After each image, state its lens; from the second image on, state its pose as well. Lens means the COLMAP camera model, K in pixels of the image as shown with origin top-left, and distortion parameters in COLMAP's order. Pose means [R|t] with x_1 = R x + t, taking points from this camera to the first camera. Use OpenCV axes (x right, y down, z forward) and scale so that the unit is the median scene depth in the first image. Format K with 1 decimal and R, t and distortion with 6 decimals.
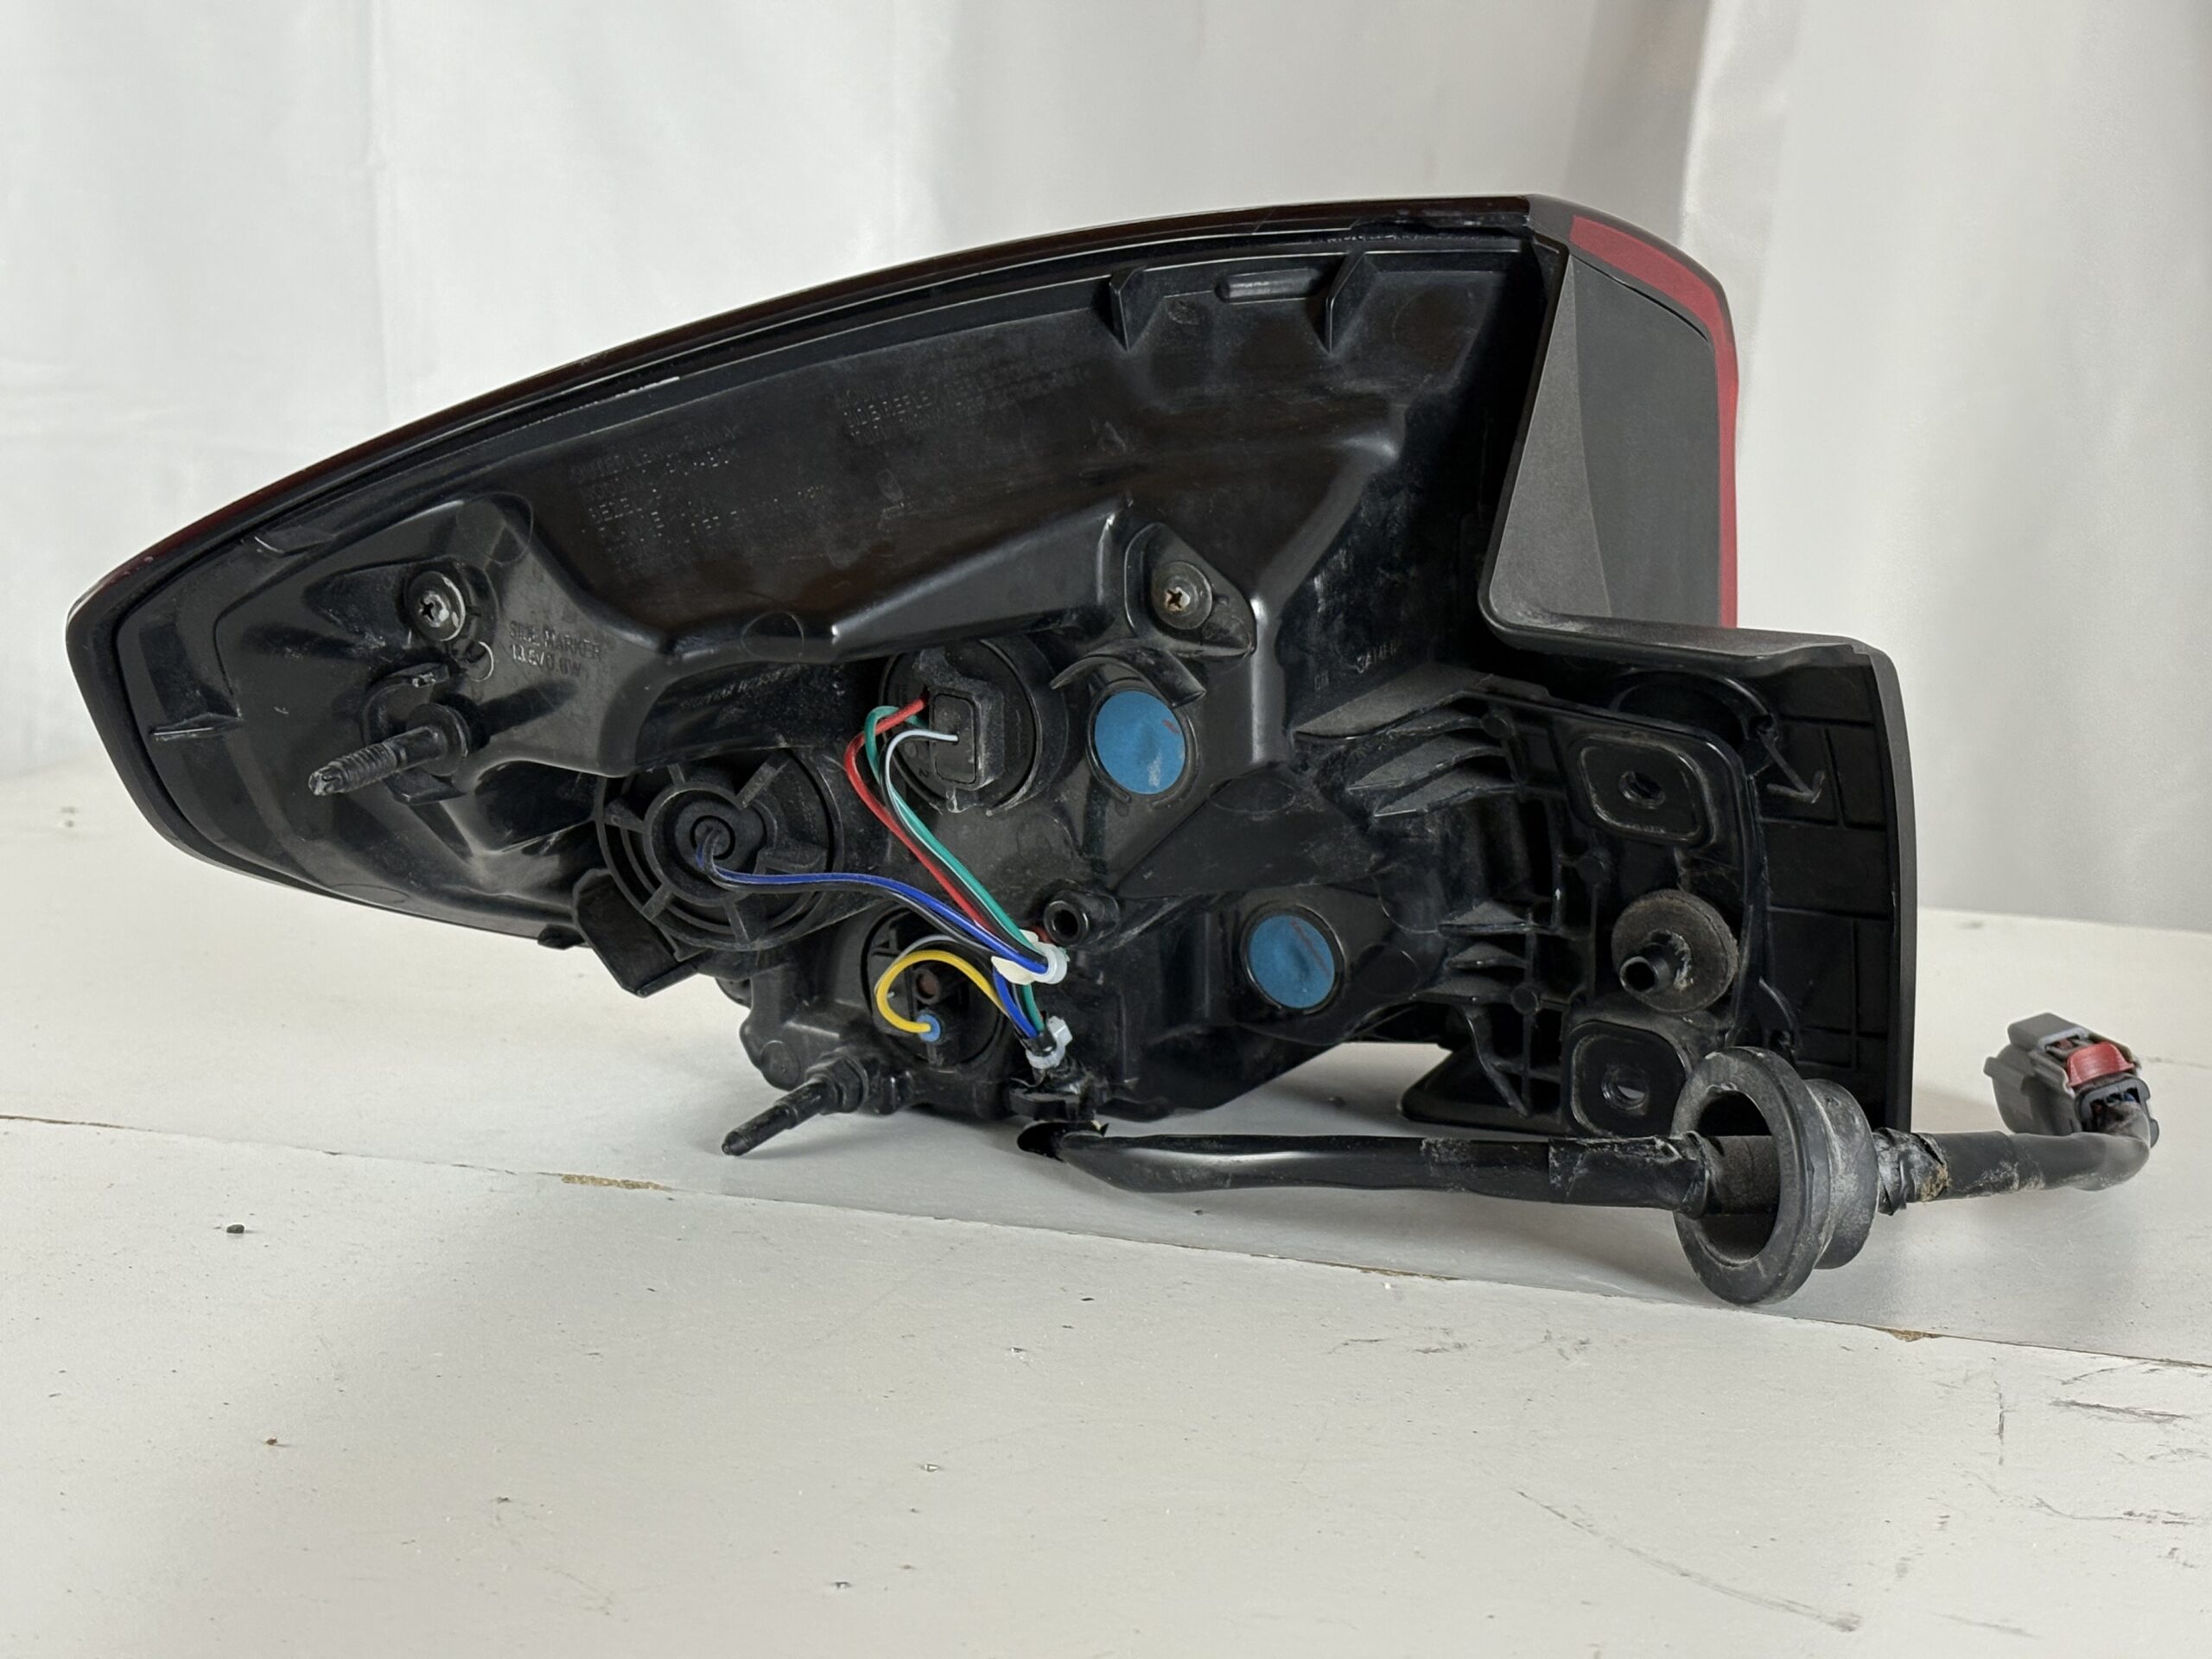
lens RADIAL K [[3818.6, 0, 1106.0], [0, 3818.6, 829.5], [0, 0, 1]] dist [0.068922, -0.060573]
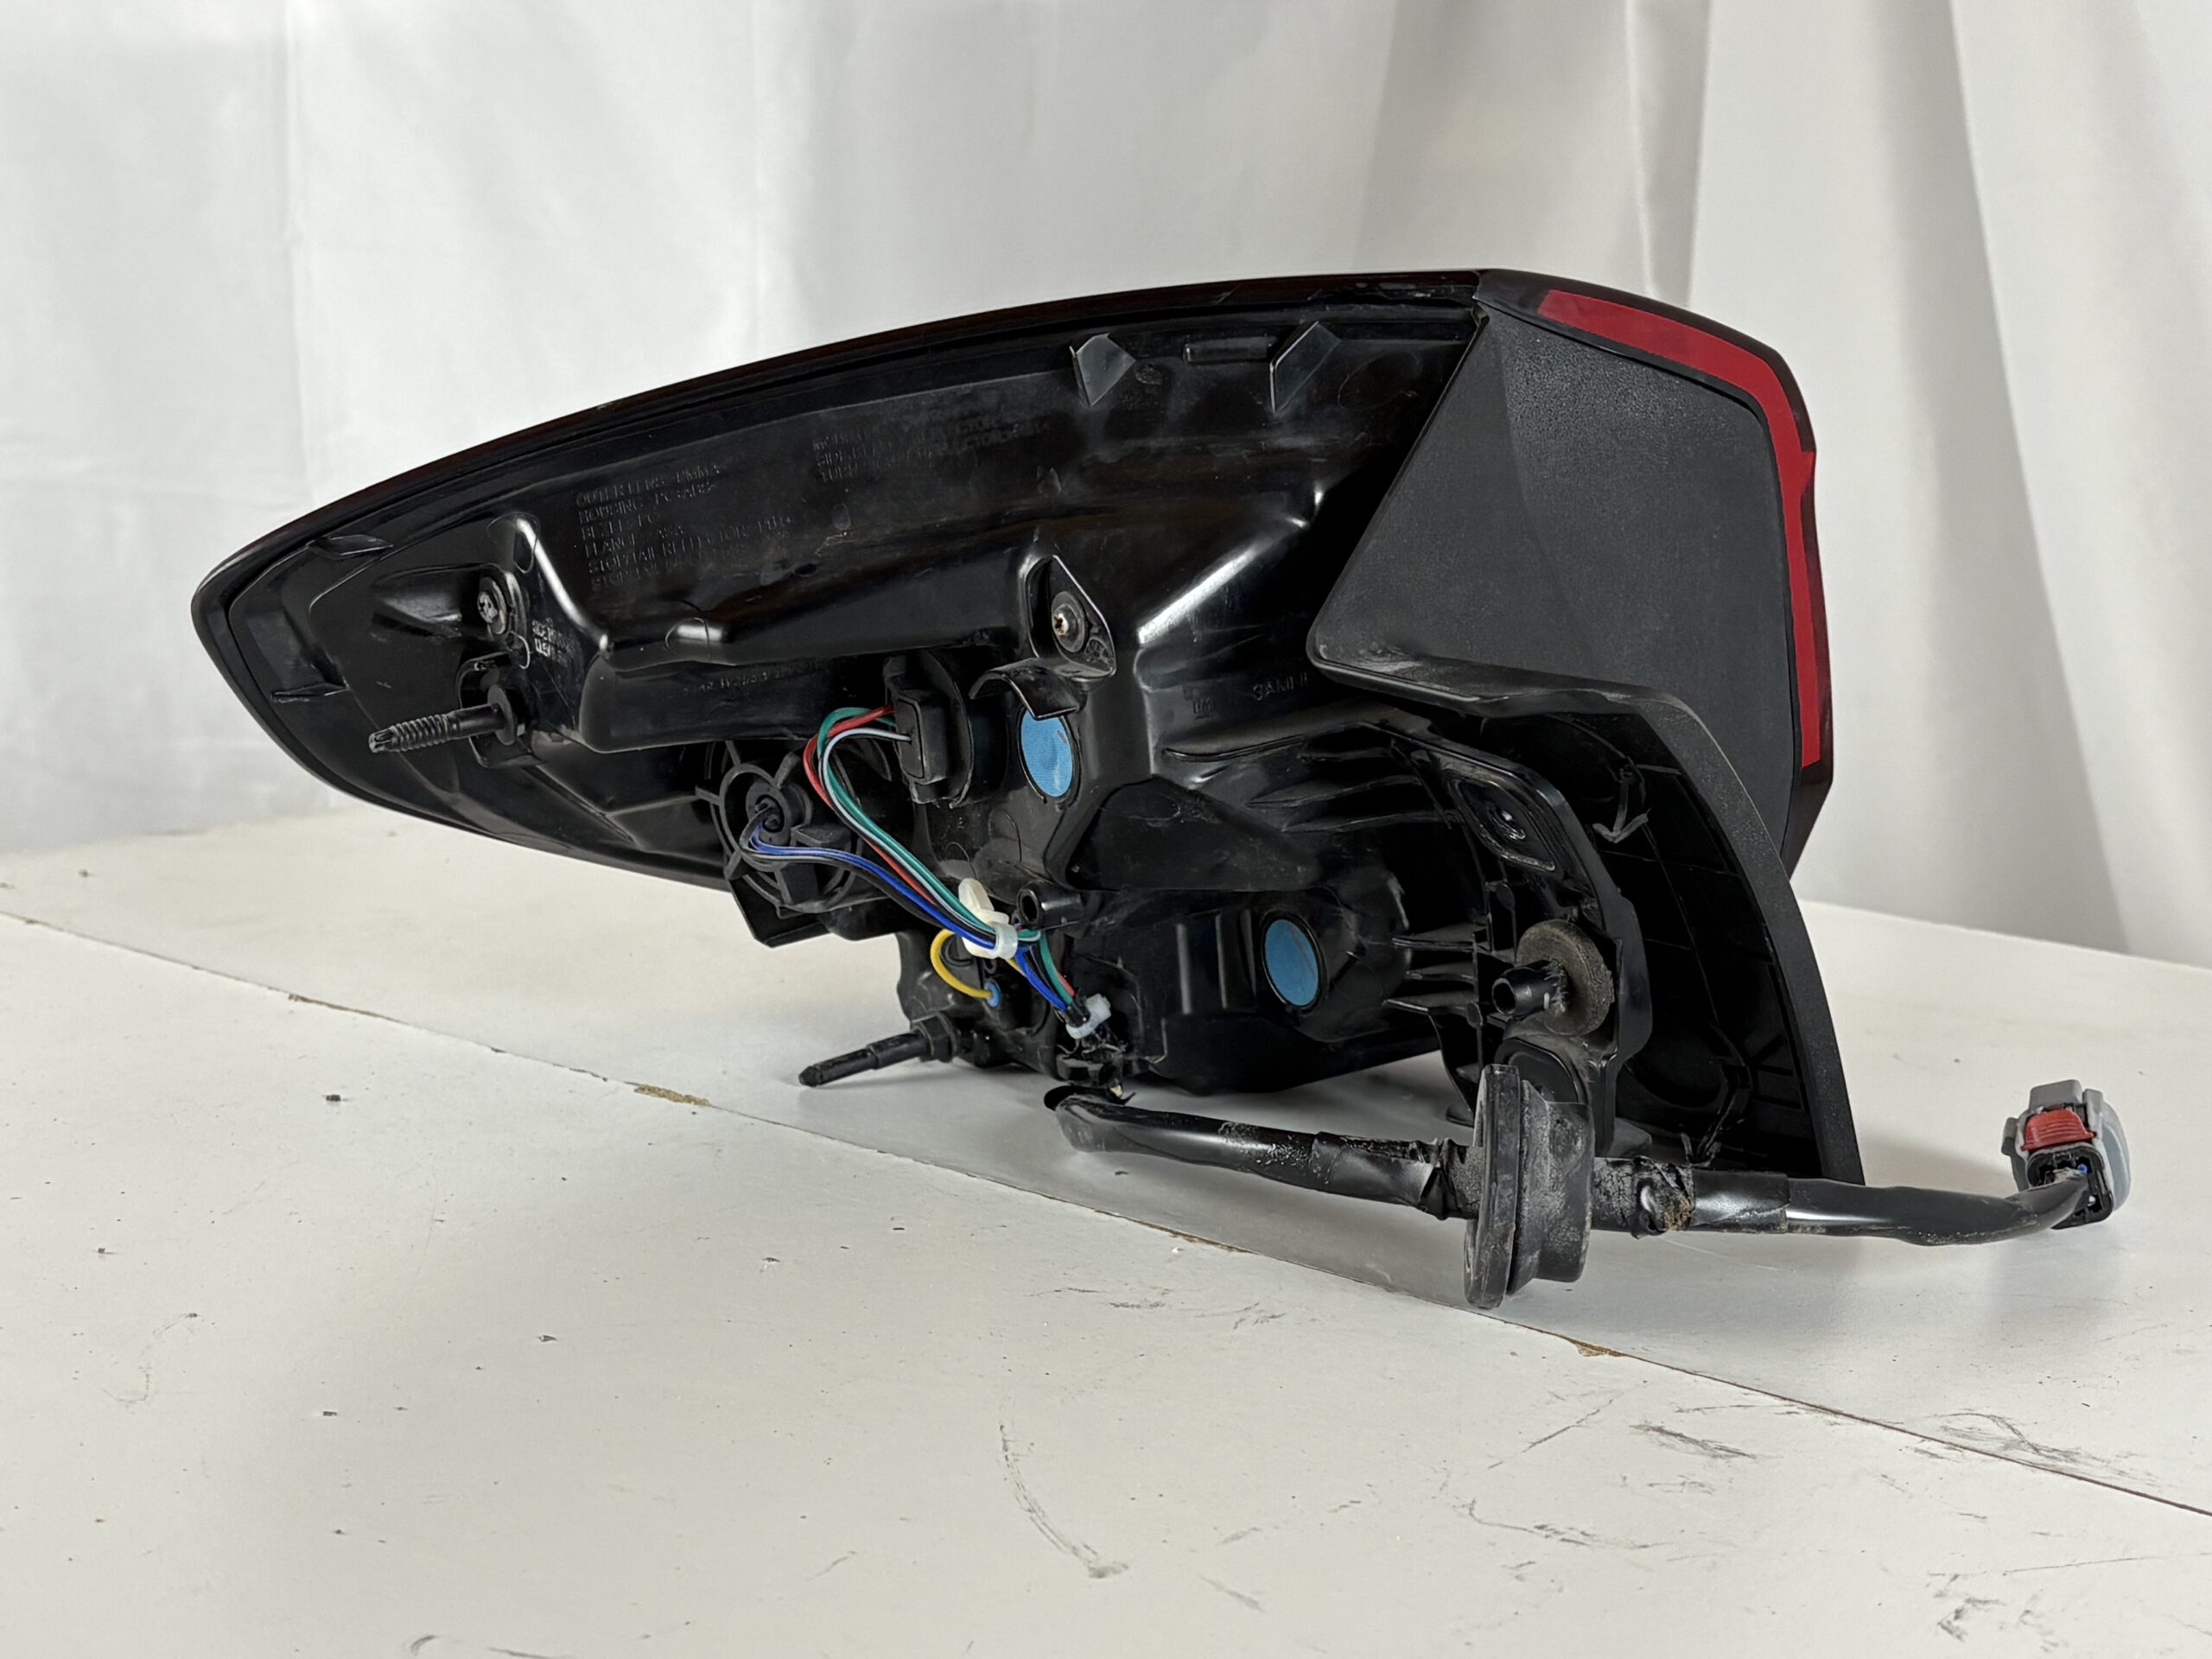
lens RADIAL K [[3365.3, 0, 1106.0], [0, 3365.3, 829.5], [0, 0, 1]] dist [0.063765, -0.035742]
pose [[0.910565, 0.064302, -0.408334, 0.429771], [-0.068325, 0.997652, 0.004742, -0.005229], [0.407680, 0.023581, 0.912820, 0.093915]]
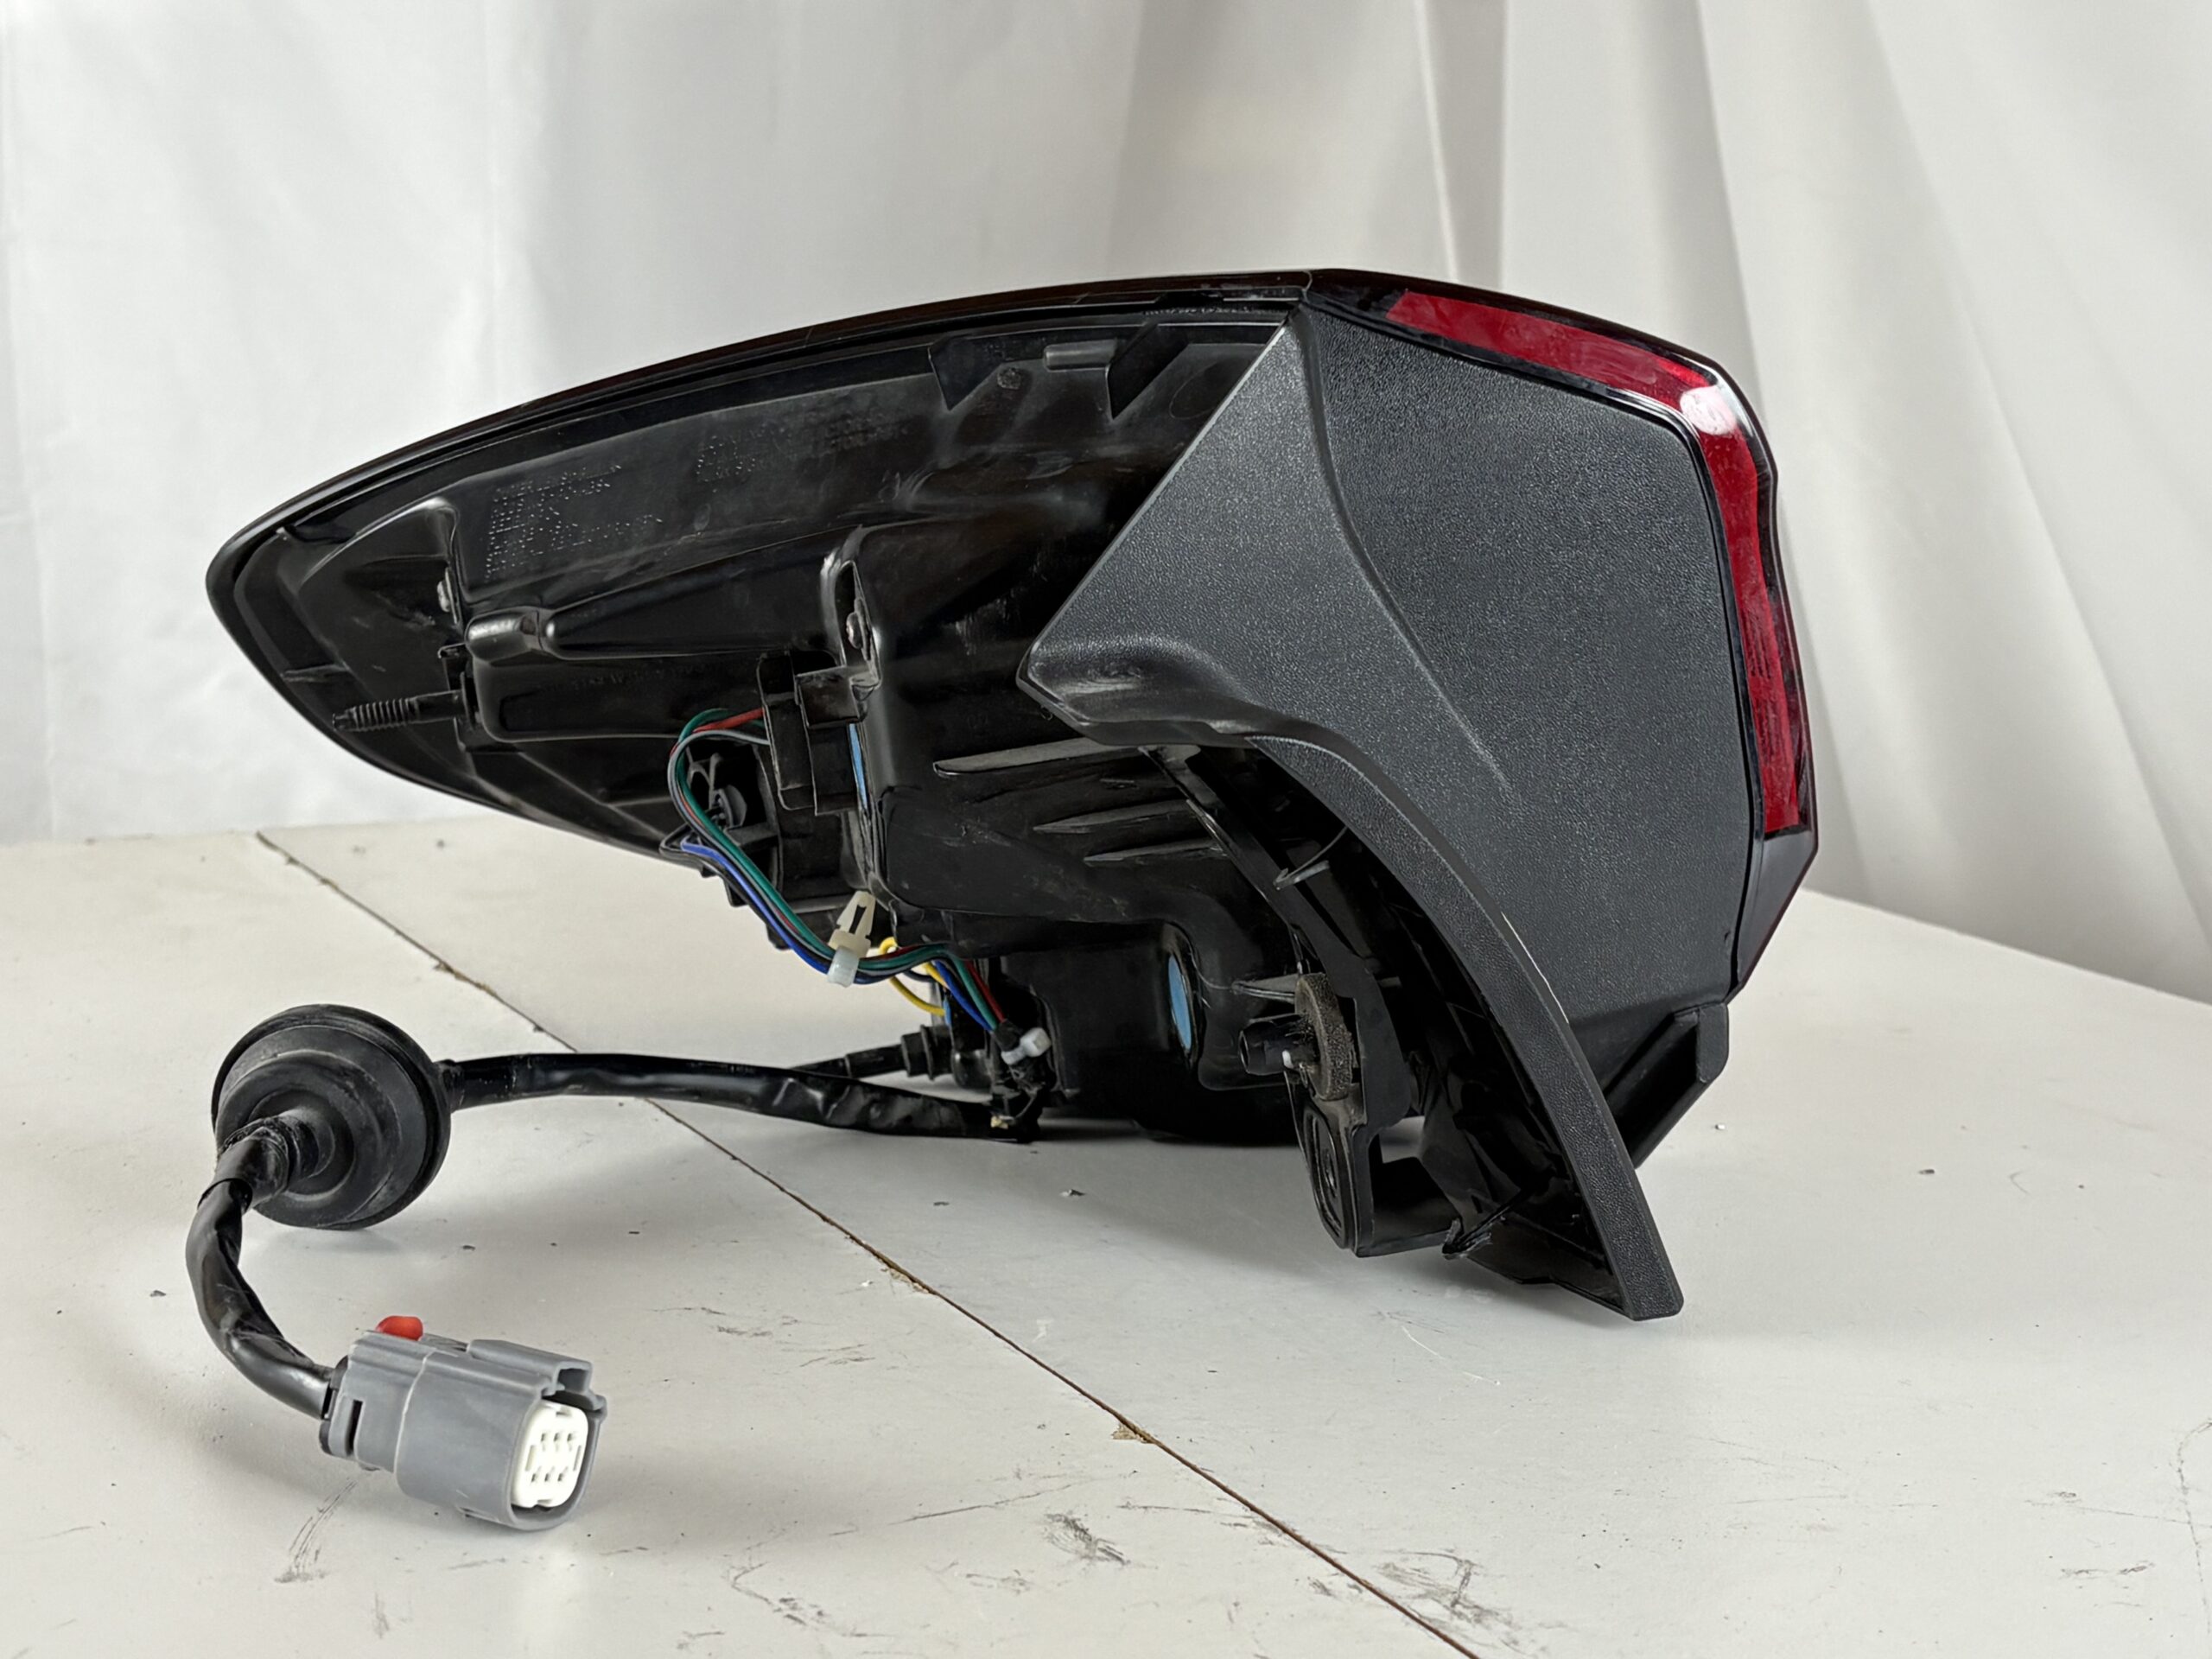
lens RADIAL K [[3292.8, 0, 1147.3], [0, 3292.8, 826.5], [0, 0, 1]] dist [0.130388, -0.497386]
pose [[0.688911, 0.111108, -0.716280, 0.745380], [-0.127741, 0.991326, 0.030912, -0.043684], [0.713502, 0.070202, 0.697128, 0.389961]]
